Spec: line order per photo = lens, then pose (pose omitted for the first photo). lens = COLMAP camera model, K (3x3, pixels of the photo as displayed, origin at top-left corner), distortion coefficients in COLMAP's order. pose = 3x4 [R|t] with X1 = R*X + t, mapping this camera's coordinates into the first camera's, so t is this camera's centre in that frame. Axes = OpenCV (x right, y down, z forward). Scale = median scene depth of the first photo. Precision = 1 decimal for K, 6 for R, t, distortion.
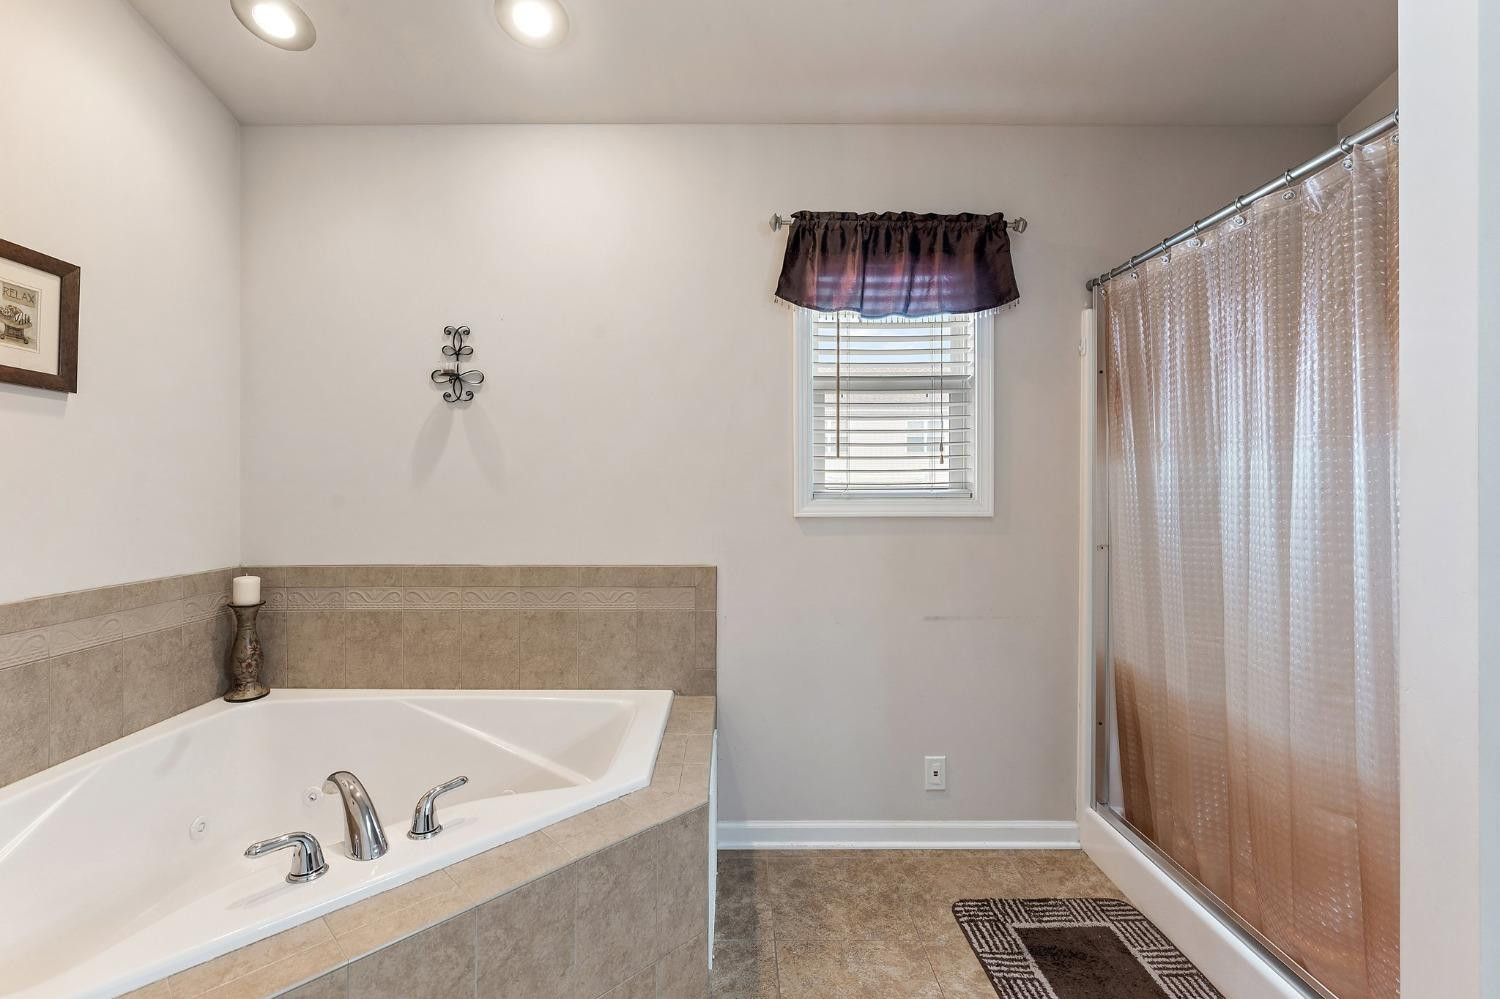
lens RADIAL K [[636.6, 0, 747.4], [0, 636.6, 488.5], [0, 0, 1]] dist [-0.002680, 0.000105]
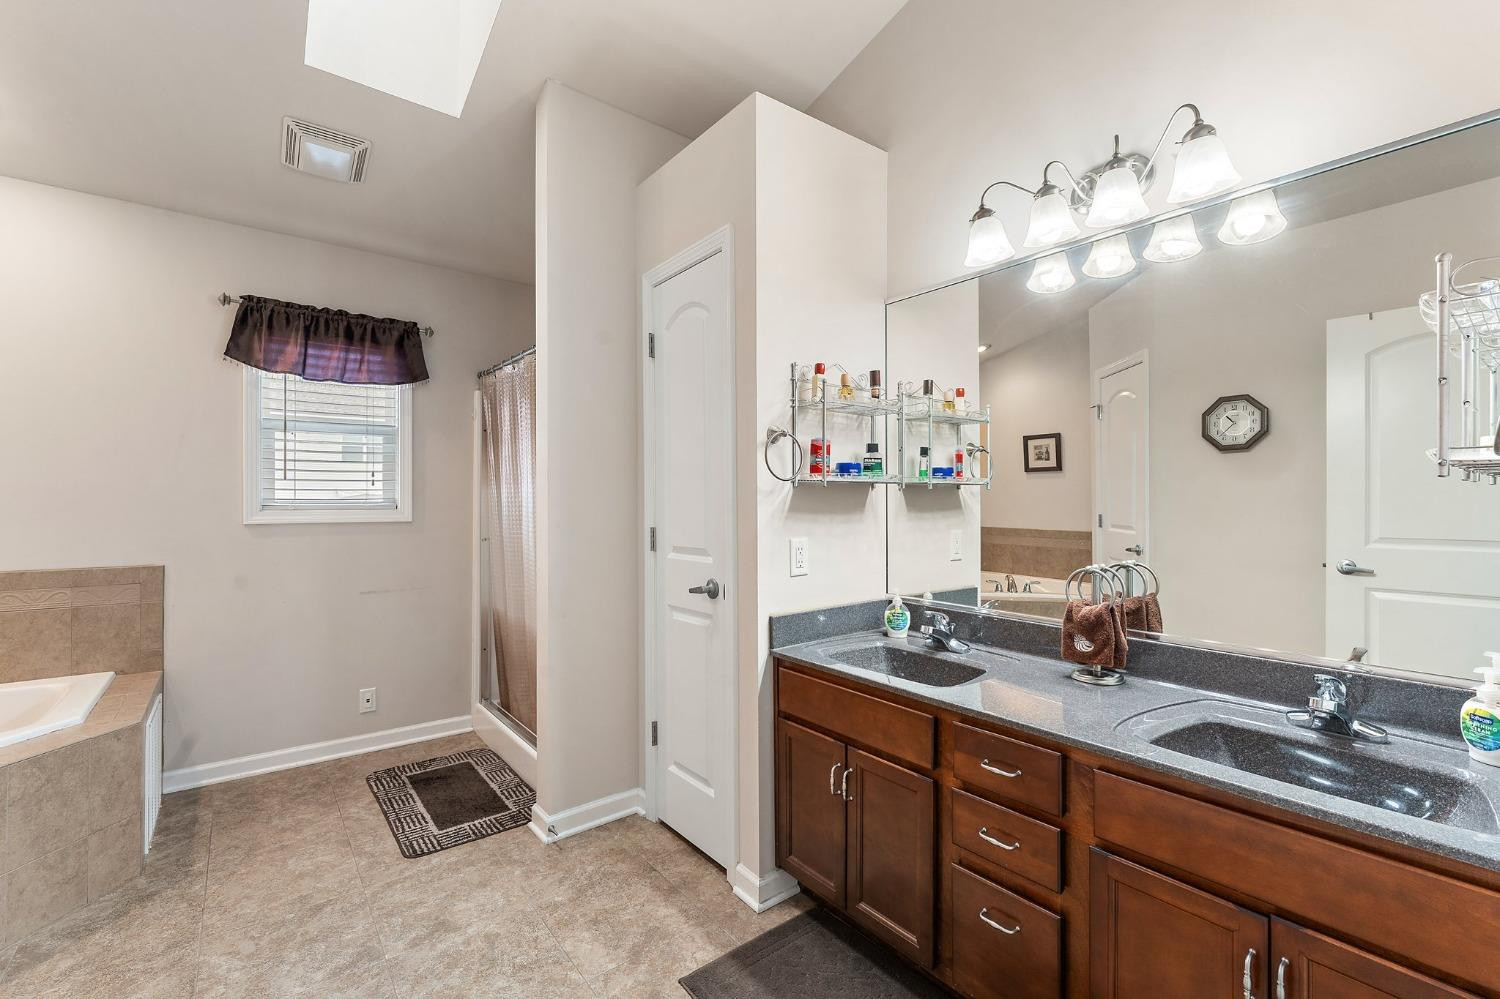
lens RADIAL K [[636.6, 0, 746.4], [0, 636.6, 500.9], [0, 0, 1]] dist [-0.002680, 0.000105]
pose [[0.801916, 0.003532, 0.597426, 0.125414], [-0.000131, 0.999984, -0.005735, 0.004414], [-0.597437, 0.004521, 0.801903, -0.686723]]
